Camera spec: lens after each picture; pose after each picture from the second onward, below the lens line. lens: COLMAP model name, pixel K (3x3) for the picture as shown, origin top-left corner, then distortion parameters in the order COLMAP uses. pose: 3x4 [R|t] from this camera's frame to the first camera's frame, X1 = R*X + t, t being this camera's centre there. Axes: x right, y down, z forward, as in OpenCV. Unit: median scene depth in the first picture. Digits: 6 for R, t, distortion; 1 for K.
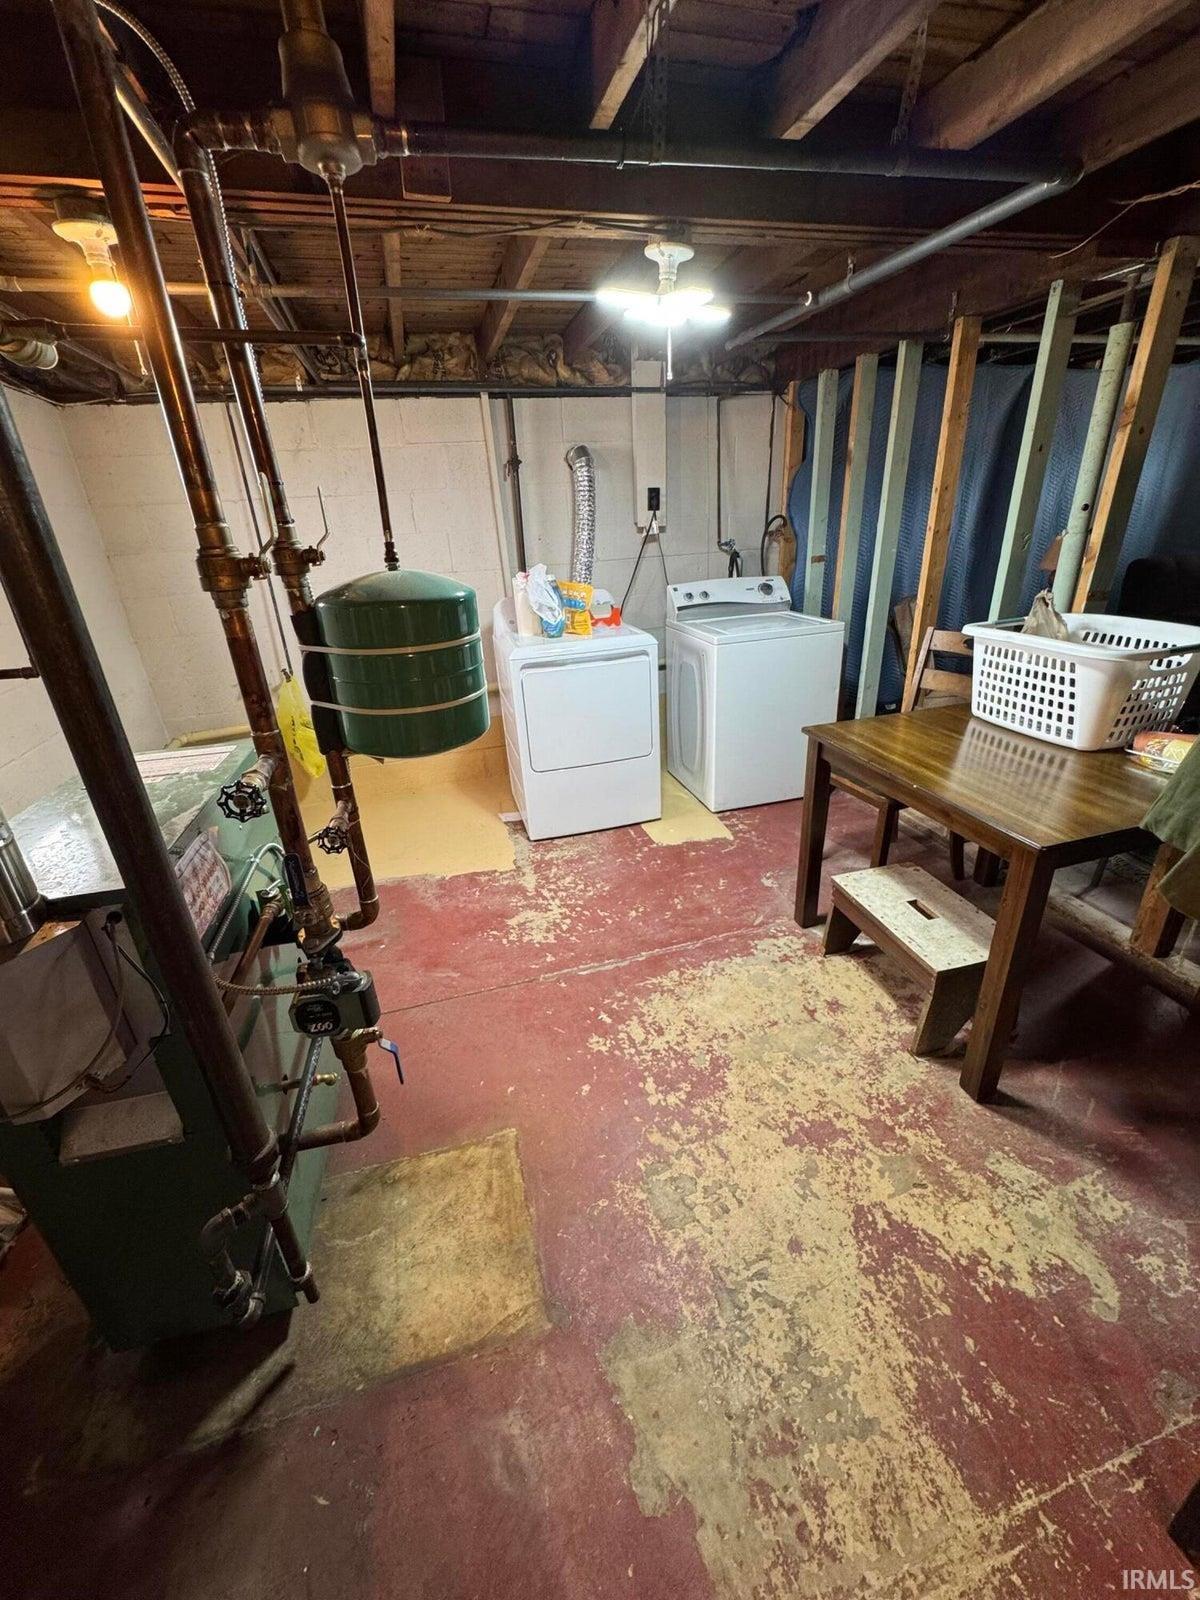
lens RADIAL K [[643.4, 0, 600.0], [0, 643.4, 800.0], [0, 0, 1]] dist [-0.000610, 0.000301]
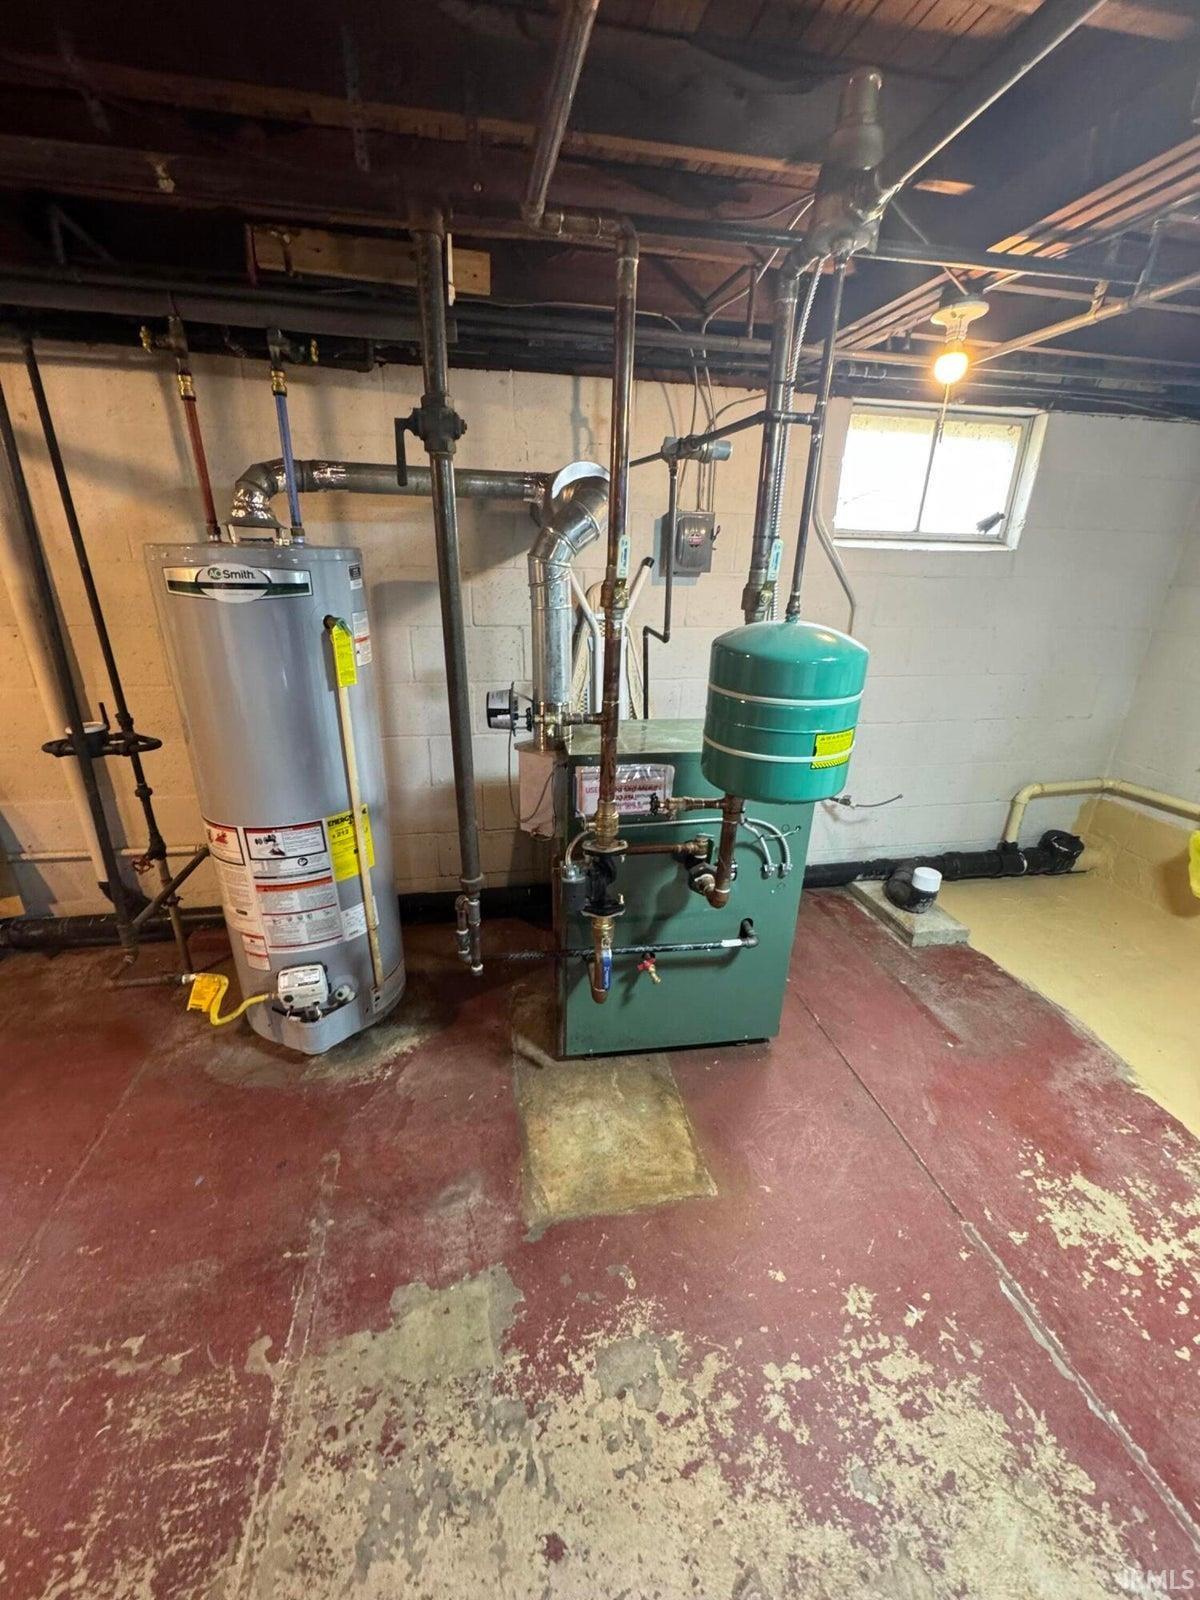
lens RADIAL K [[643.4, 0, 600.0], [0, 643.4, 800.0], [0, 0, 1]] dist [-0.000610, 0.000301]
pose [[-0.083351, 0.413592, -0.906639, 0.516983], [-0.418833, 0.811006, 0.408471, -0.288478], [0.904230, 0.413777, 0.105628, 0.506039]]
